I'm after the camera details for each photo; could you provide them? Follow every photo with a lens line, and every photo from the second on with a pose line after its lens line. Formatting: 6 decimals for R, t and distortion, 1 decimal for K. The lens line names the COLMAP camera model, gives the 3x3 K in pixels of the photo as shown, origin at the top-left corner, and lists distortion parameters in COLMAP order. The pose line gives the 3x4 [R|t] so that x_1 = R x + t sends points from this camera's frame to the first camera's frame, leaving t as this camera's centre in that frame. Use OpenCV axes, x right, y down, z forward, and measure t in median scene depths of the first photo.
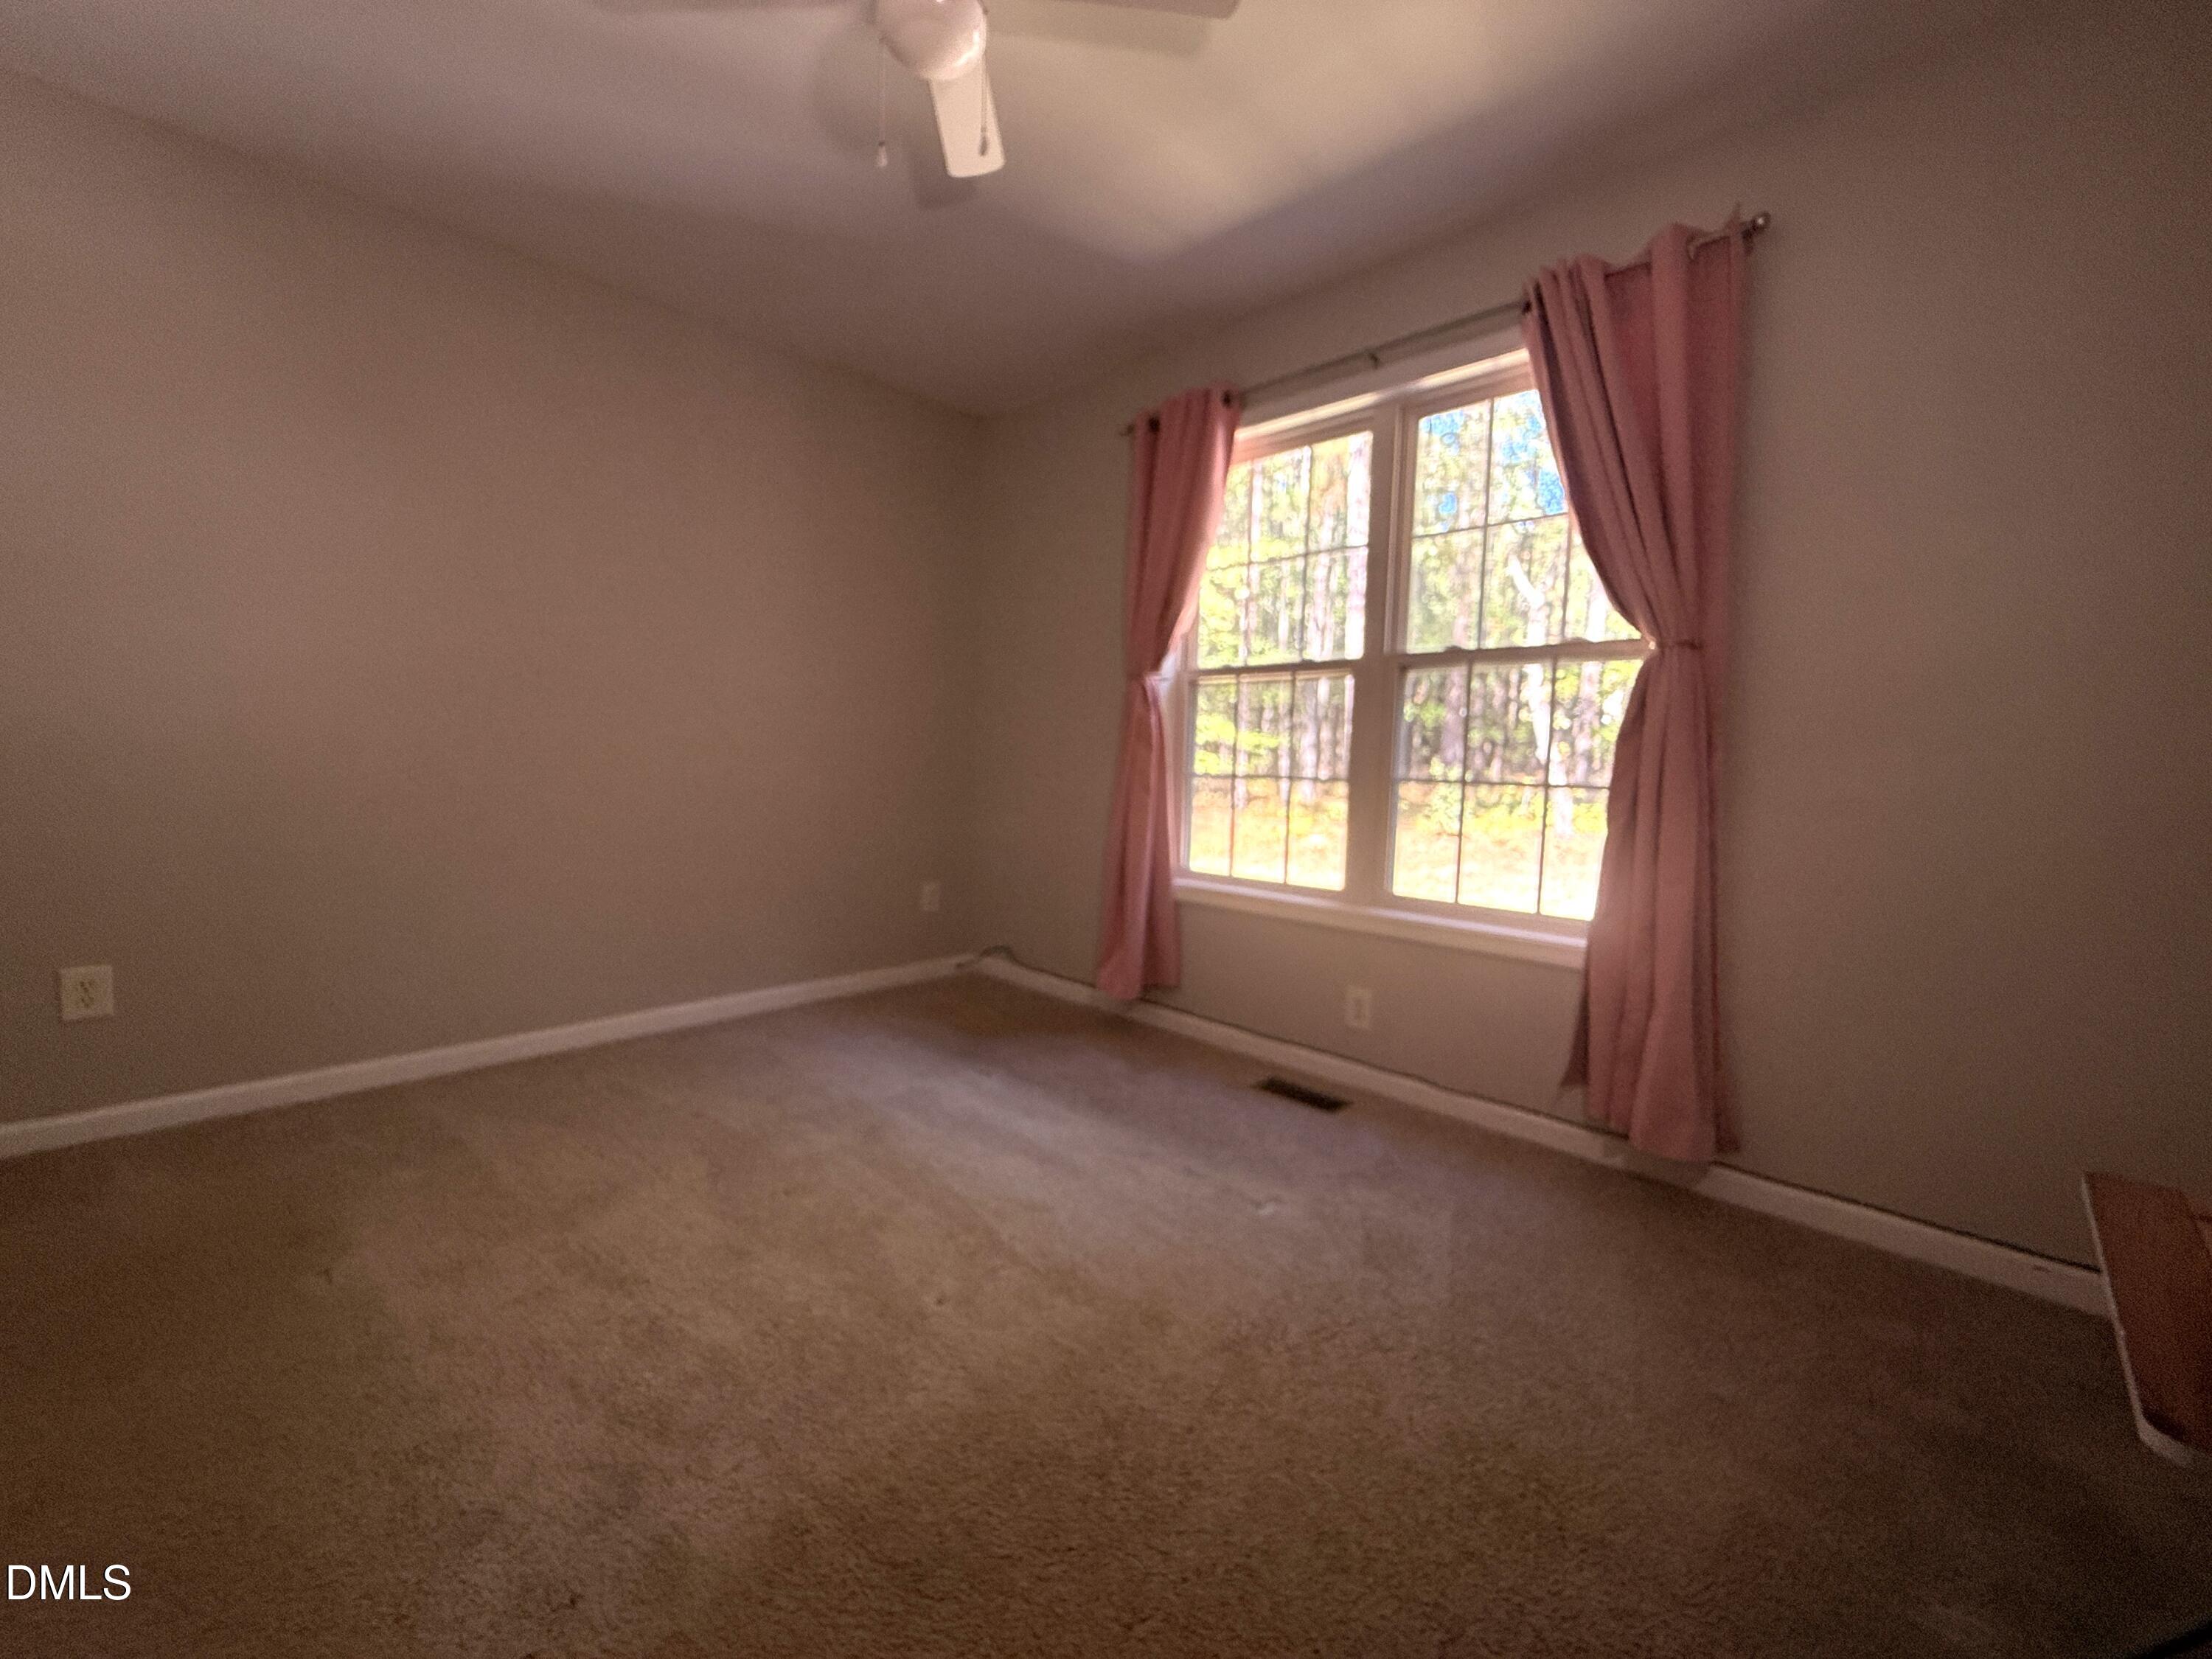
lens RADIAL K [[877.2, 0, 1101.5], [0, 877.2, 821.3], [0, 0, 1]] dist [-0.002149, 0.000682]
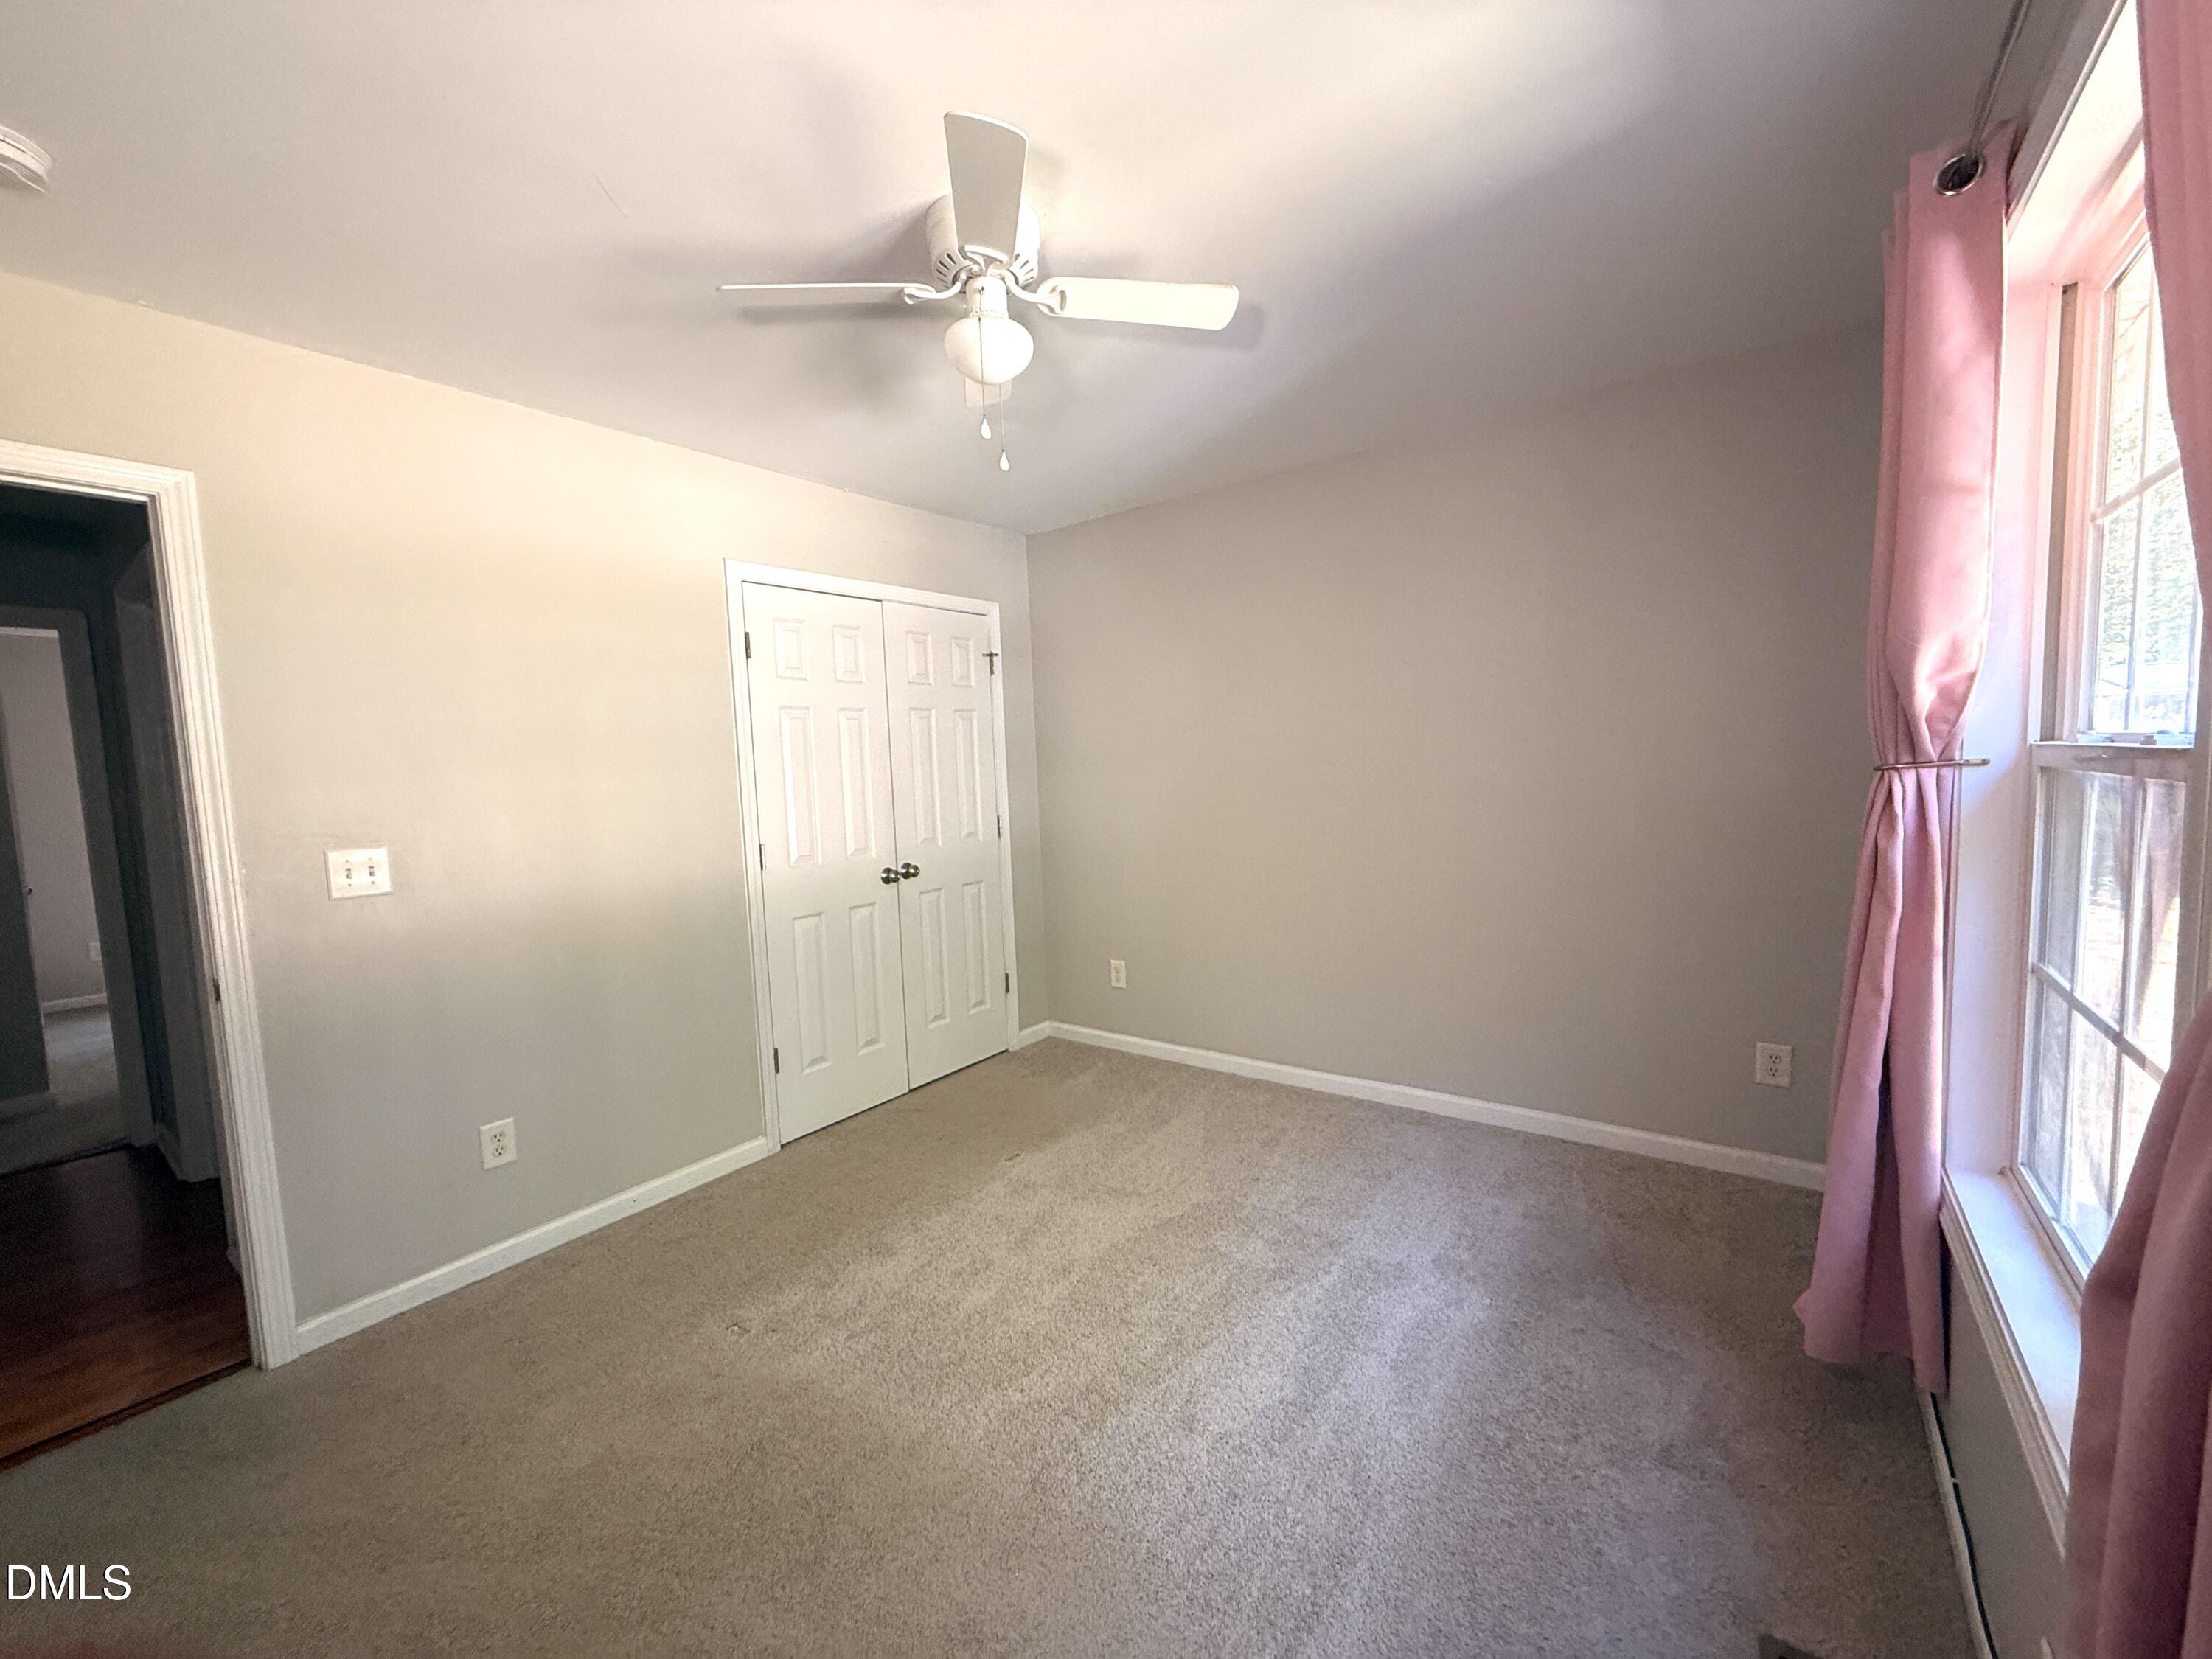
lens RADIAL K [[877.2, 0, 1103.5], [0, 877.2, 833.6], [0, 0, 1]] dist [-0.002149, 0.000682]
pose [[0.140596, 0.044261, -0.989077, 0.748706], [-0.030035, 0.998731, 0.040424, -0.194702], [0.989611, 0.024023, 0.141747, 0.720270]]
